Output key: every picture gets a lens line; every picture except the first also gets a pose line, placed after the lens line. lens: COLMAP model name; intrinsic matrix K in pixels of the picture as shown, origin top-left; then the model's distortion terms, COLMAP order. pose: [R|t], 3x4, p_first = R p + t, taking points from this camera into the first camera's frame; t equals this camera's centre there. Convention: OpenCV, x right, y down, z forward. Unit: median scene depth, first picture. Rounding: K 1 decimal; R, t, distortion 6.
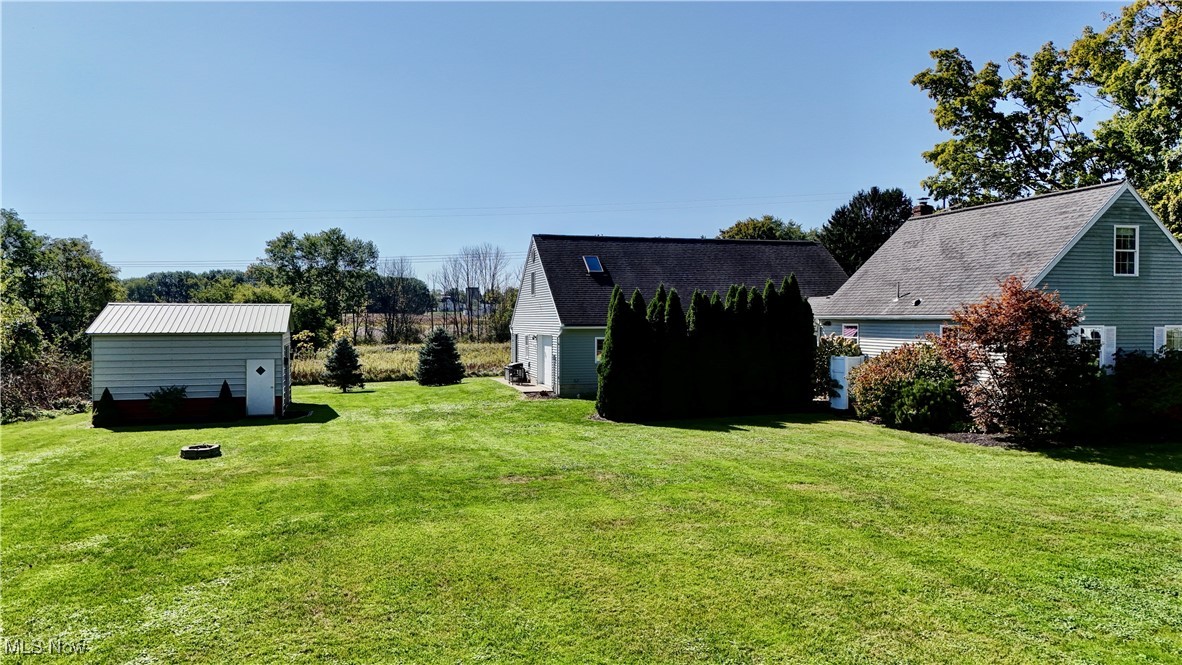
lens RADIAL K [[852.5, 0, 591.0], [0, 852.5, 332.5], [0, 0, 1]] dist [0.089651, -0.121652]
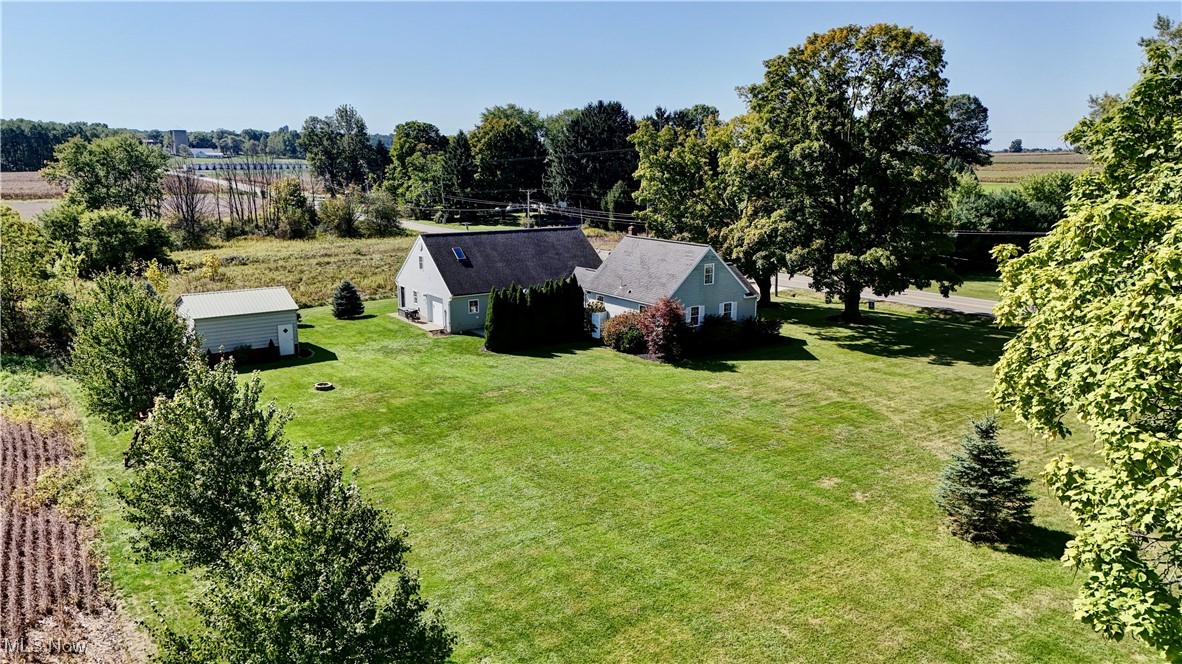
lens RADIAL K [[852.5, 0, 591.0], [0, 852.5, 332.0], [0, 0, 1]] dist [0.089651, -0.121652]
pose [[0.951046, -0.062074, 0.302750, -0.401654], [0.004796, 0.982467, 0.186375, -0.353371], [-0.309011, -0.175800, 0.934669, -1.078074]]
